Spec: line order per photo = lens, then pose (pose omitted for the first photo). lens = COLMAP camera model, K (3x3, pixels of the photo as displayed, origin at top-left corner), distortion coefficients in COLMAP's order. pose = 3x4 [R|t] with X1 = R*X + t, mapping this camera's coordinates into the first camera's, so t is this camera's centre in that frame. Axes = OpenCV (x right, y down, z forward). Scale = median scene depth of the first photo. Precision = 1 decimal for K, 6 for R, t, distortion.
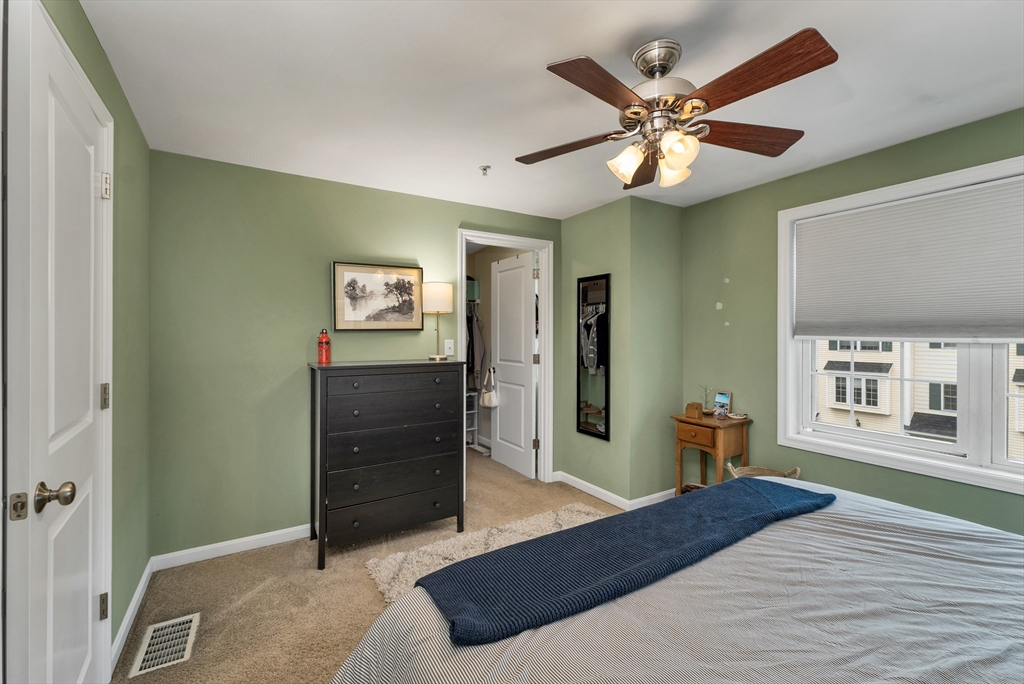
lens RADIAL K [[432.0, 0, 523.4], [0, 432.0, 338.5], [0, 0, 1]] dist [-0.002435, -0.000373]
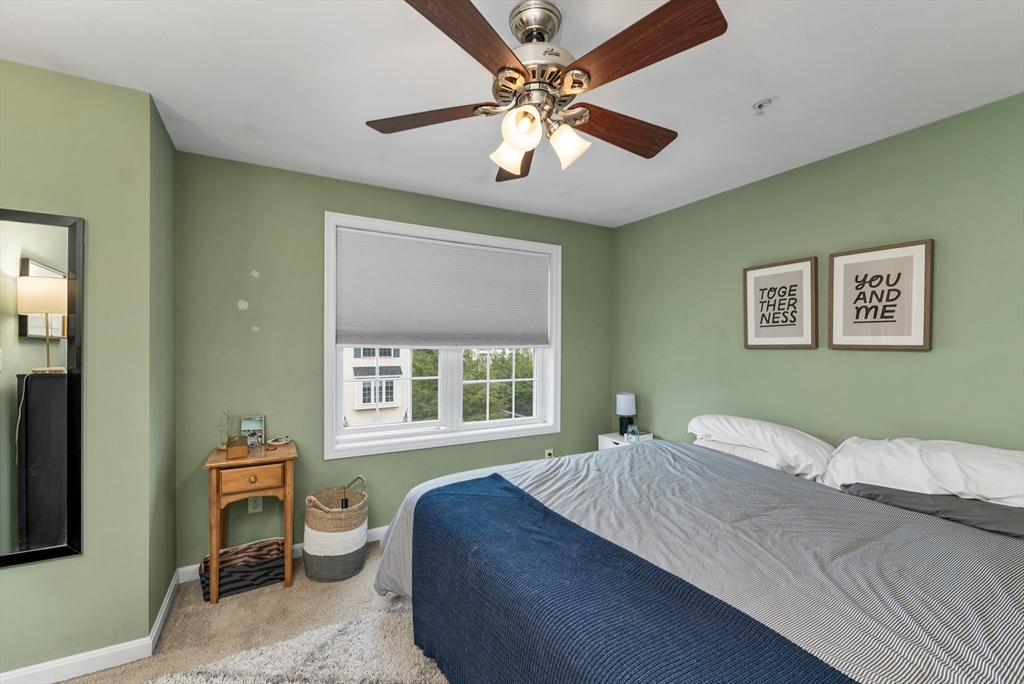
lens RADIAL K [[417.8, 0, 513.8], [0, 417.8, 341.8], [0, 0, 1]] dist [0.001032, 0.000239]
pose [[0.051490, -0.000082, 0.998674, -0.328570], [-0.000385, 1.000000, 0.000102, -0.012409], [-0.998673, -0.000390, 0.051490, 0.598534]]
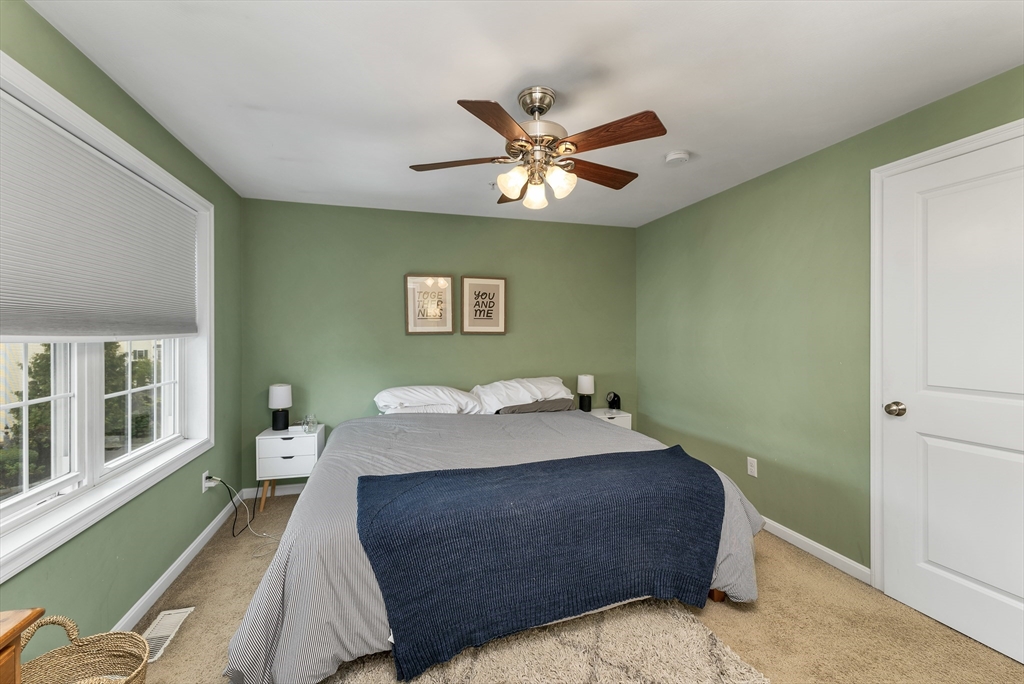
lens RADIAL K [[413.7, 0, 489.4], [0, 413.7, 334.7], [0, 0, 1]] dist [0.000105, 0.000061]
pose [[-0.947480, -0.003825, 0.319792, 0.044673], [-0.001645, 0.999974, 0.007088, -0.006631], [-0.319810, 0.006189, -0.947461, 1.281235]]
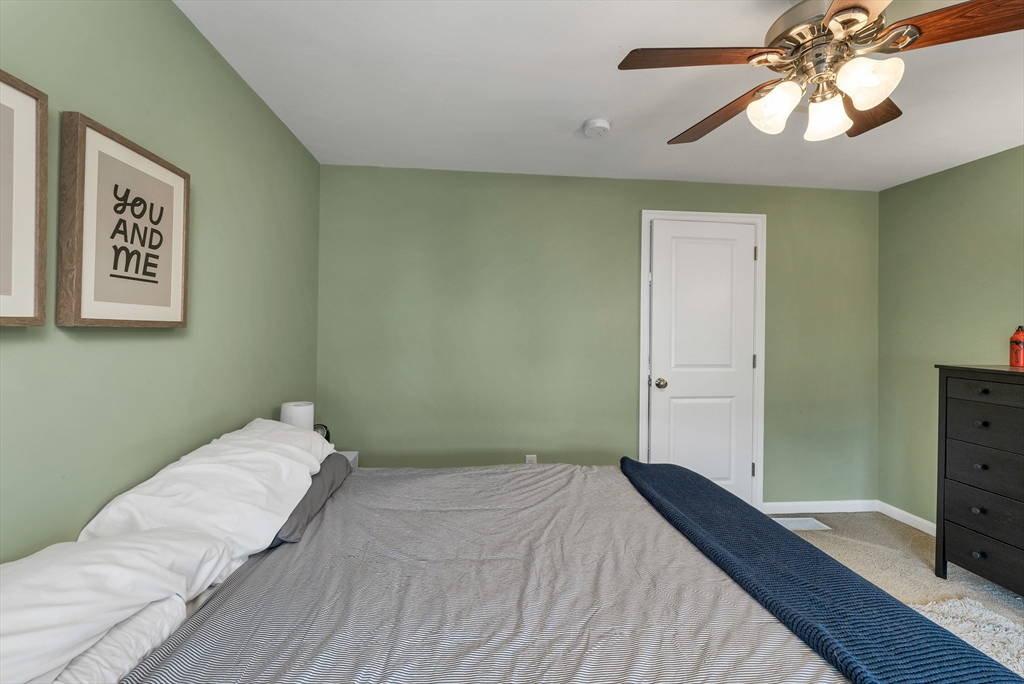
lens RADIAL K [[435.9, 0, 507.9], [0, 435.9, 323.9], [0, 0, 1]] dist [0.001128, 0.000238]
pose [[-0.456530, -0.016601, -0.889553, 0.755138], [-0.014773, 0.999830, -0.011077, -0.003572], [0.889586, 0.008084, -0.456697, 0.518079]]
